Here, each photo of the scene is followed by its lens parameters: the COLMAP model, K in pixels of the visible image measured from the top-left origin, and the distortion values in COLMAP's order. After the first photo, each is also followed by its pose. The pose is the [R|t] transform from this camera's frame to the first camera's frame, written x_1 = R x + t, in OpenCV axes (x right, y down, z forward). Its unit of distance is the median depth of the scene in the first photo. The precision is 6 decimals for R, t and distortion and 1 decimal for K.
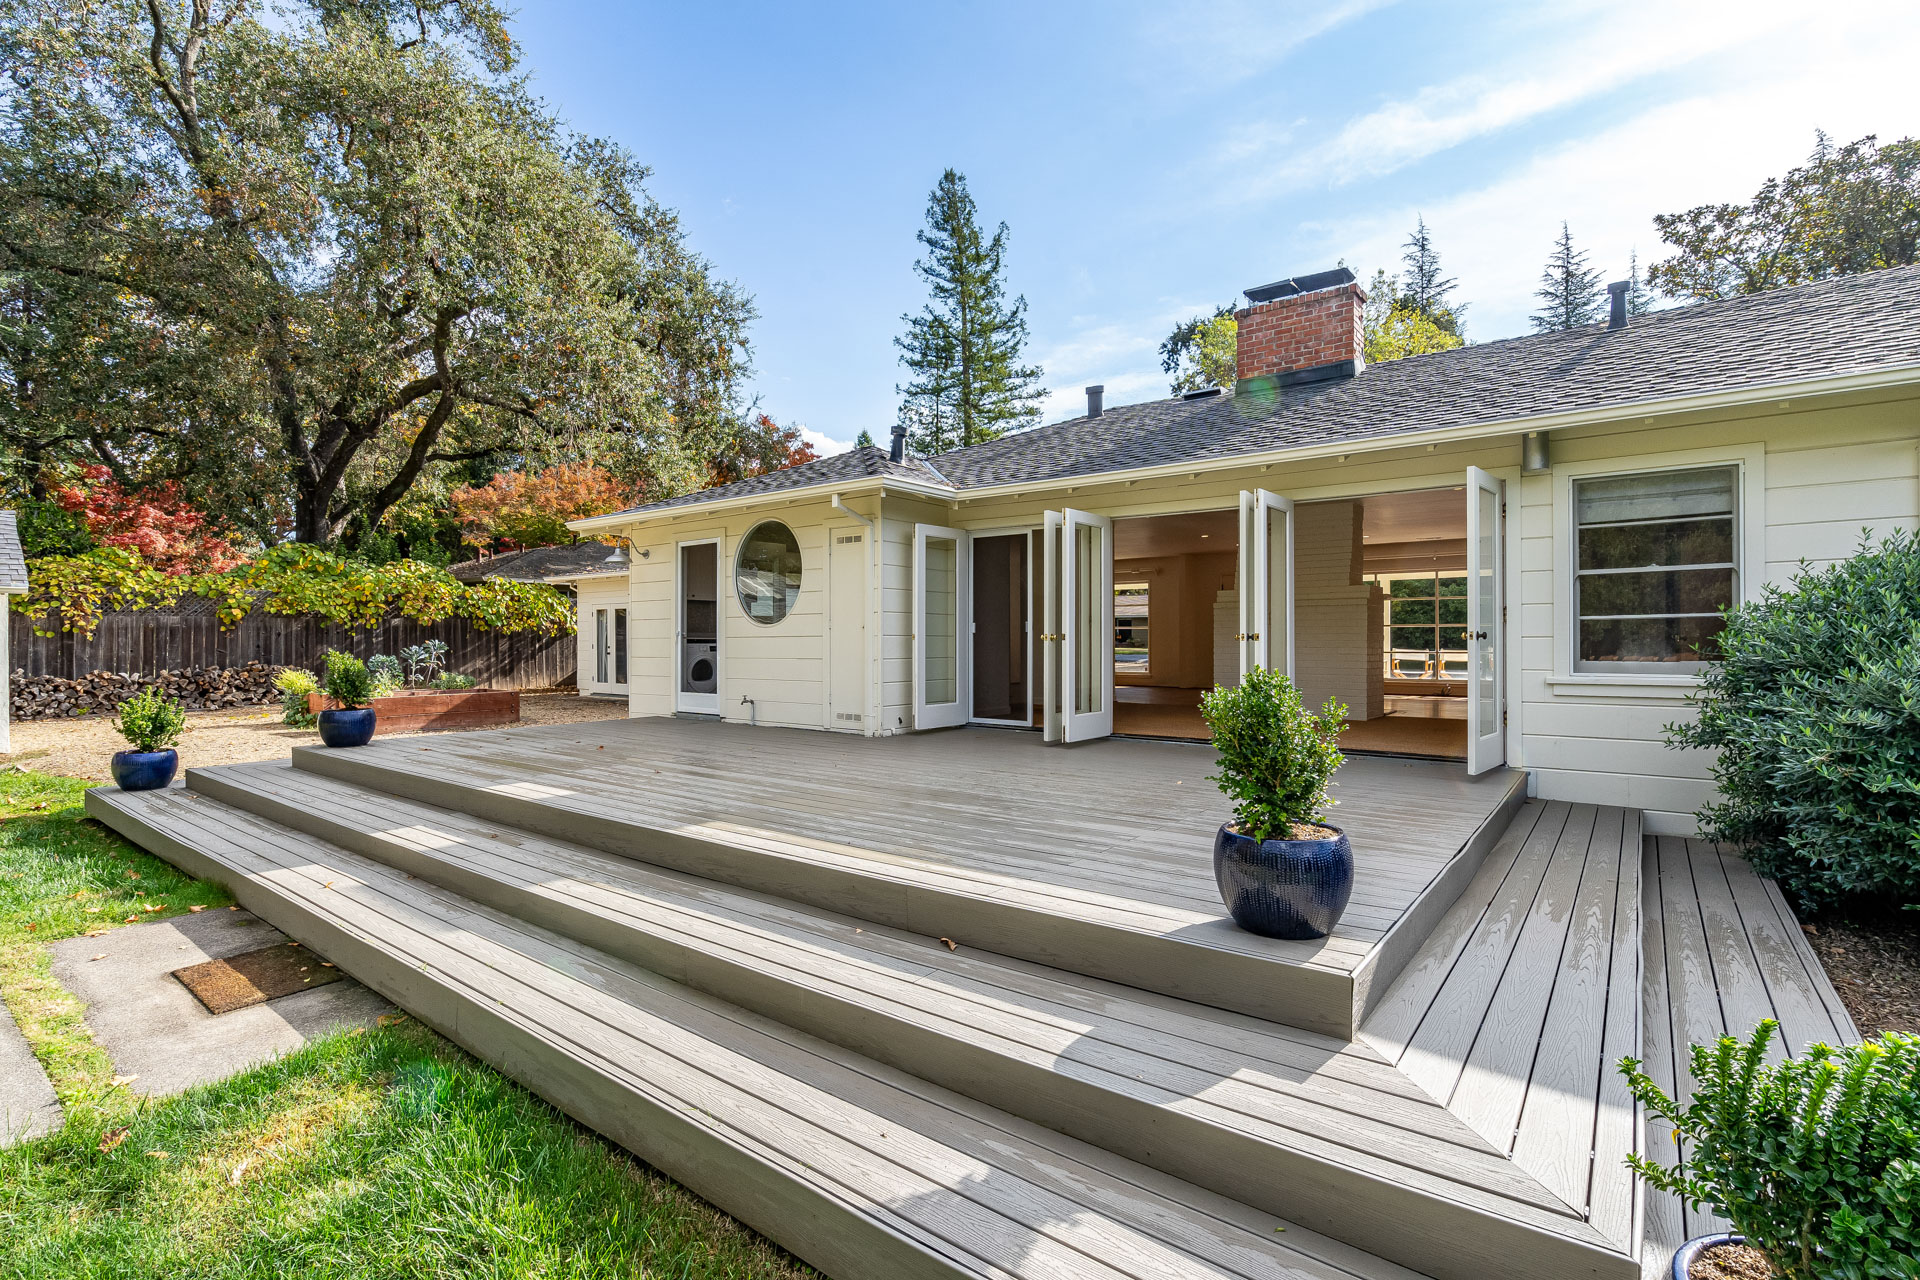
lens RADIAL K [[884.0, 0, 954.5], [0, 884.0, 648.3], [0, 0, 1]] dist [-0.001059, -0.000055]
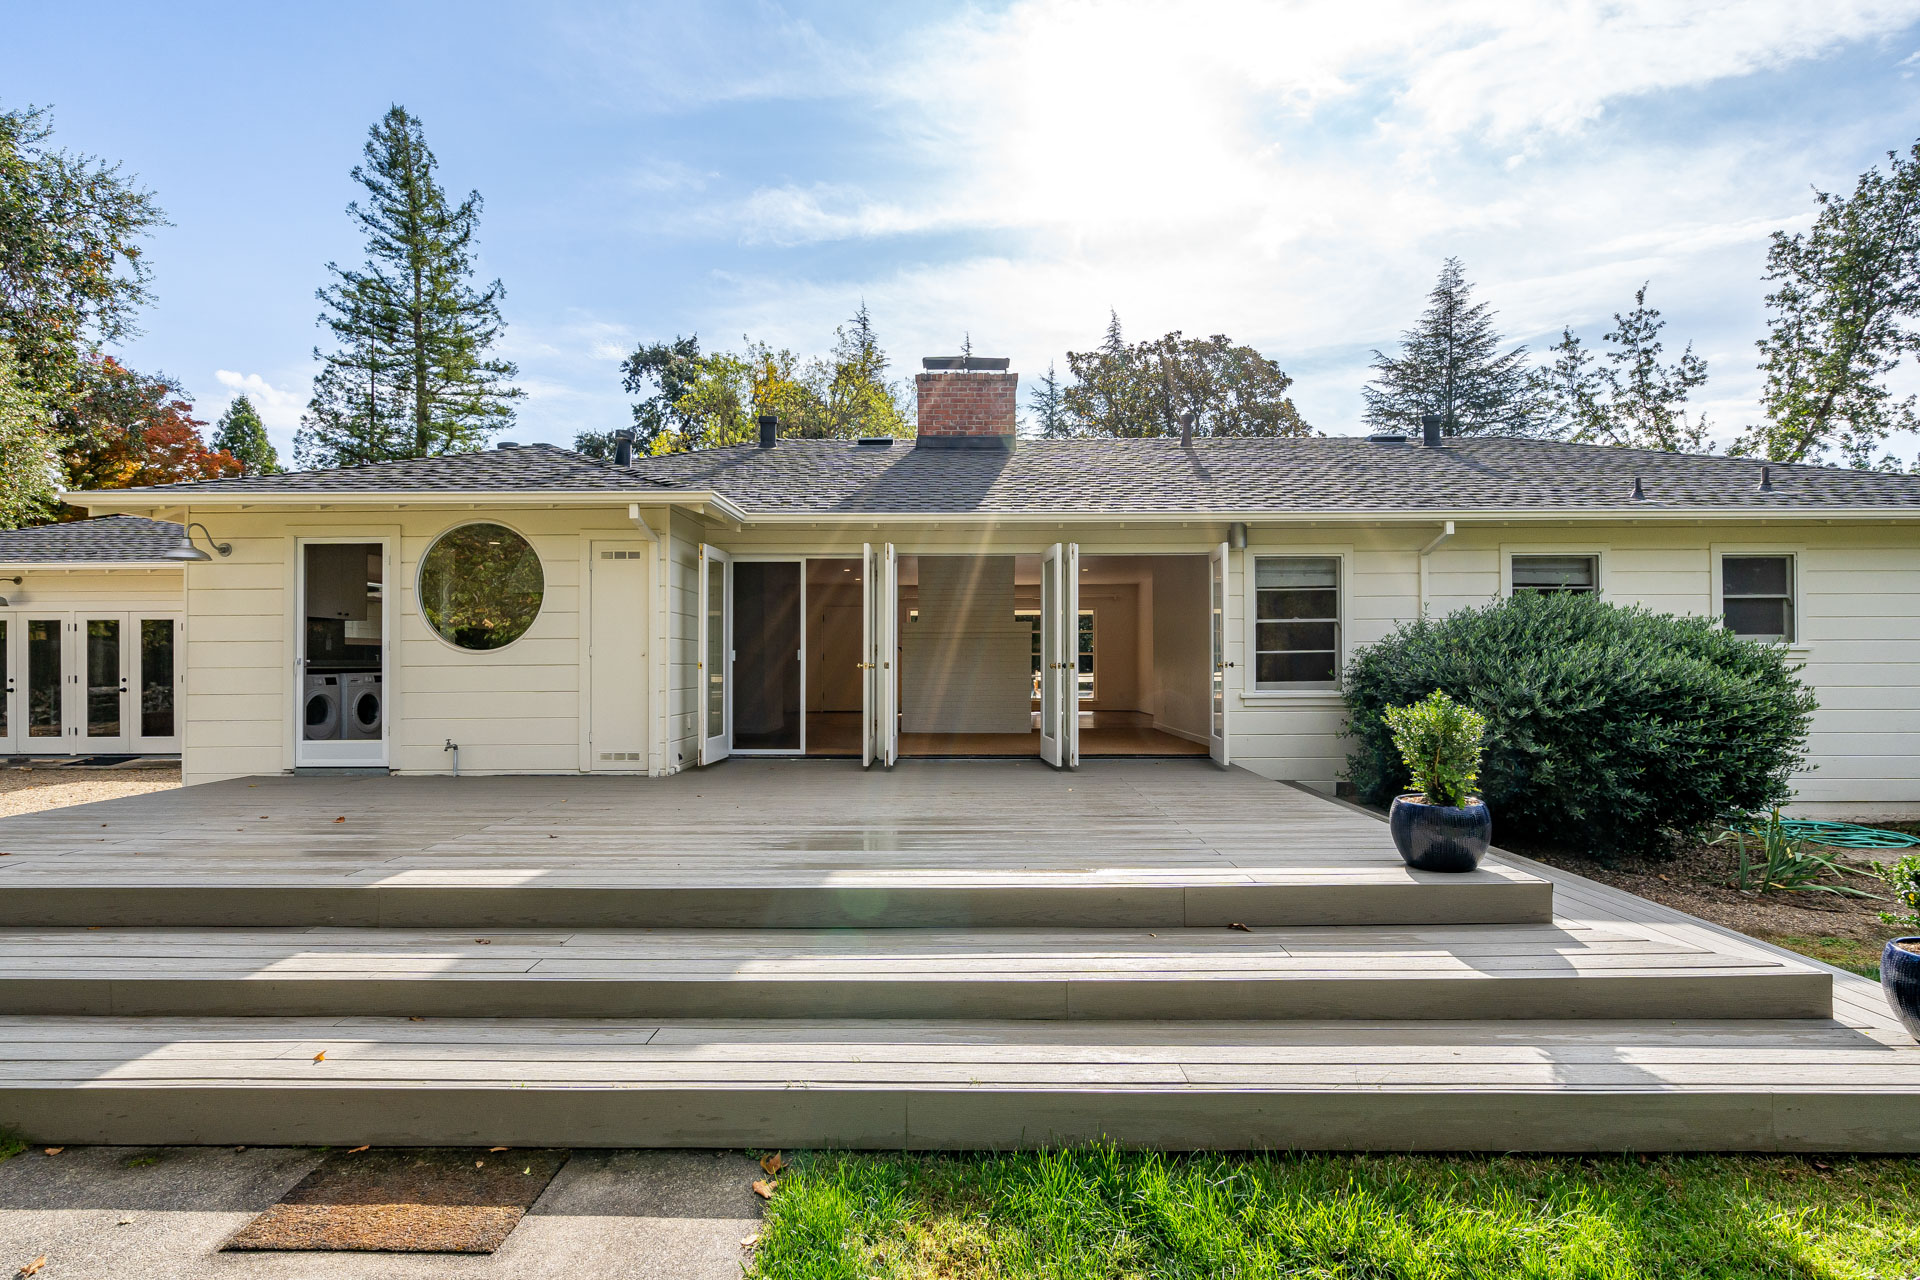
lens RADIAL K [[865.3, 0, 958.3], [0, 865.3, 675.2], [0, 0, 1]] dist [-0.001862, -0.000708]
pose [[0.797934, -0.009363, 0.602673, -0.157714], [0.007612, 0.999956, 0.005457, -0.002360], [-0.602697, 0.000233, 0.797970, 0.046681]]
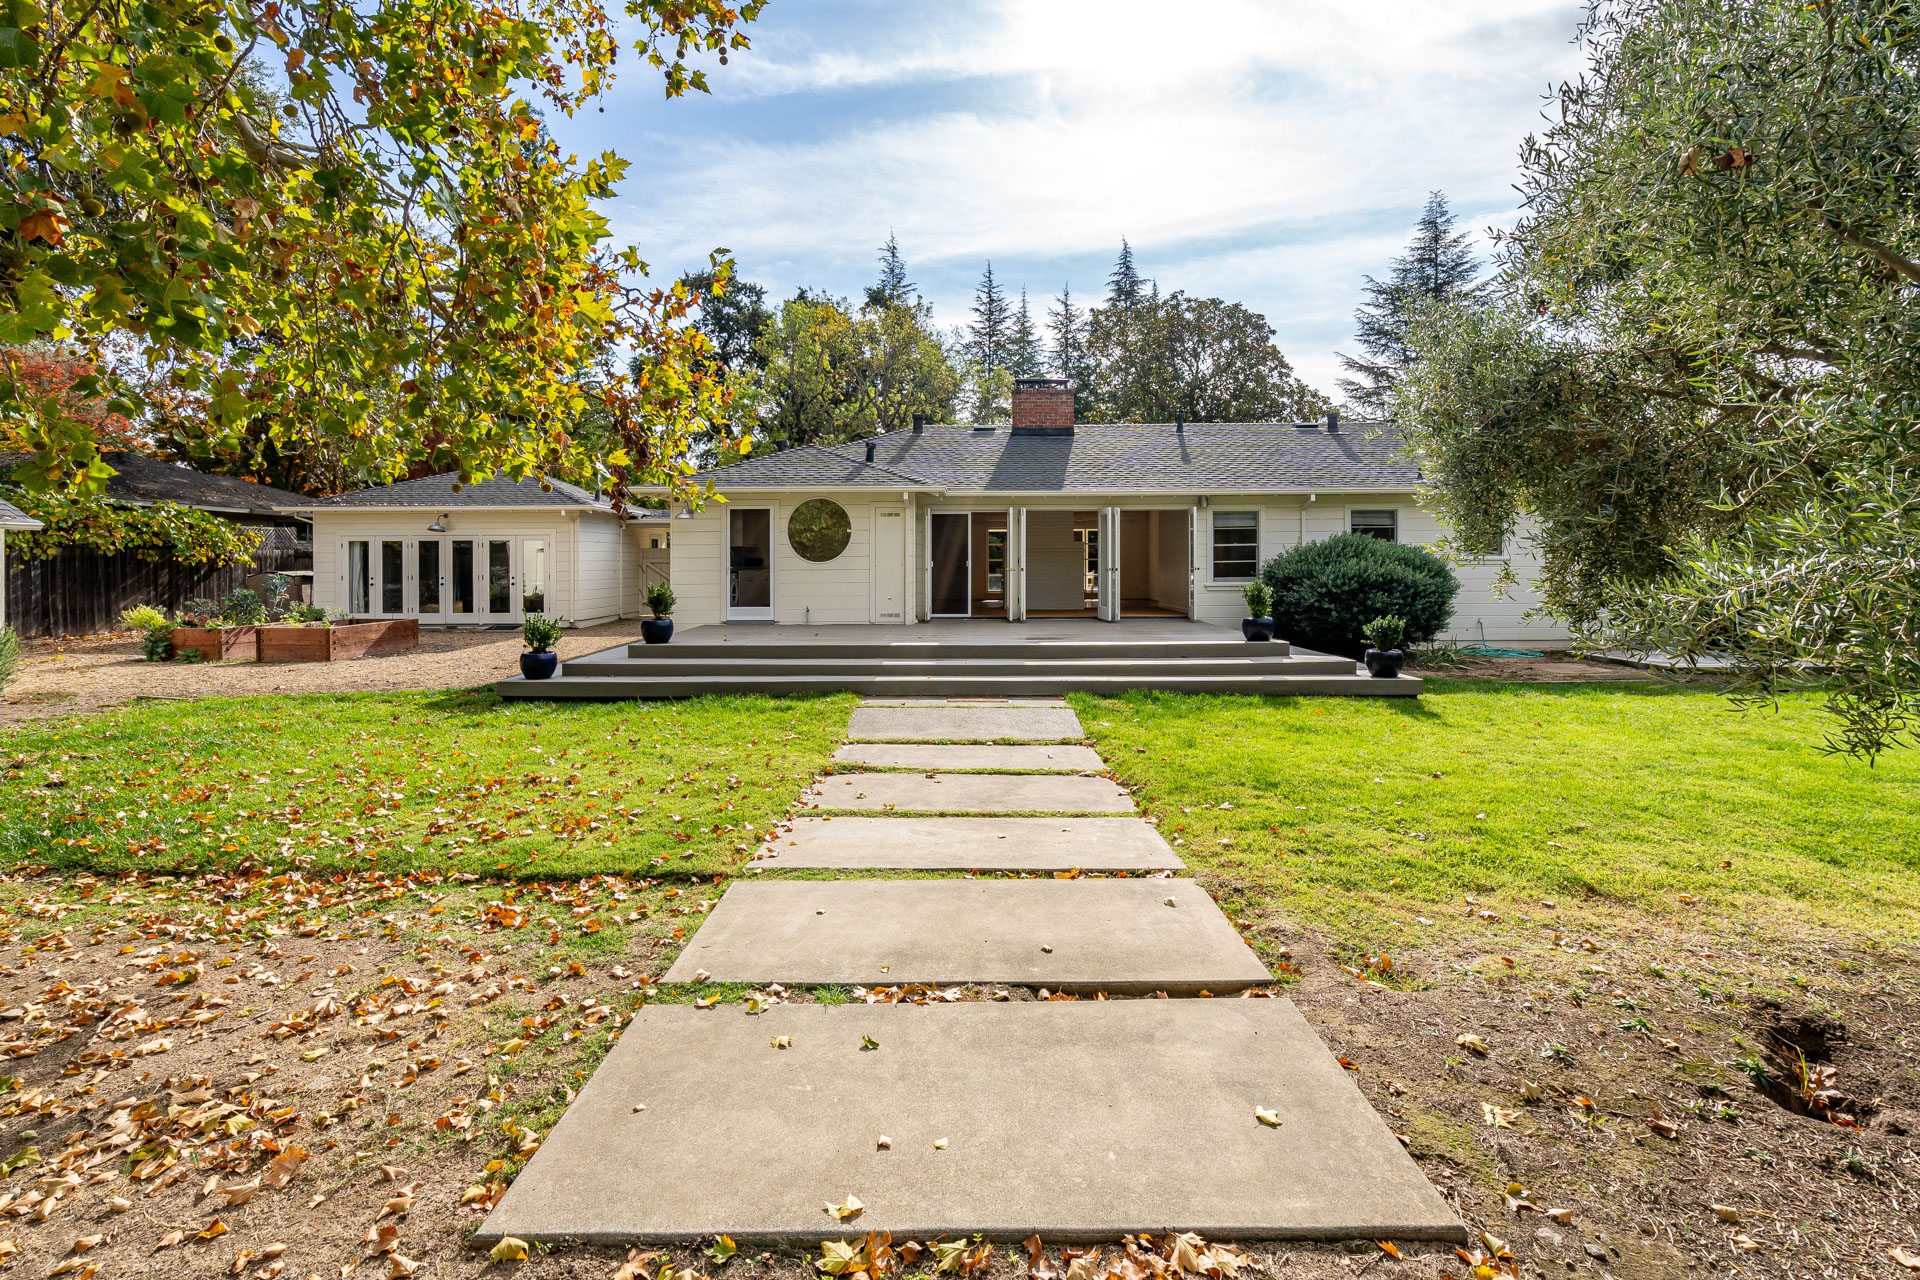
lens RADIAL K [[887.1, 0, 957.1], [0, 887.1, 630.6], [0, 0, 1]] dist [0.000388, 0.000528]
pose [[0.797964, -0.046866, 0.600881, -0.458685], [0.008858, 0.997776, 0.066059, -0.003075], [-0.602640, -0.047390, 0.796604, -0.207315]]
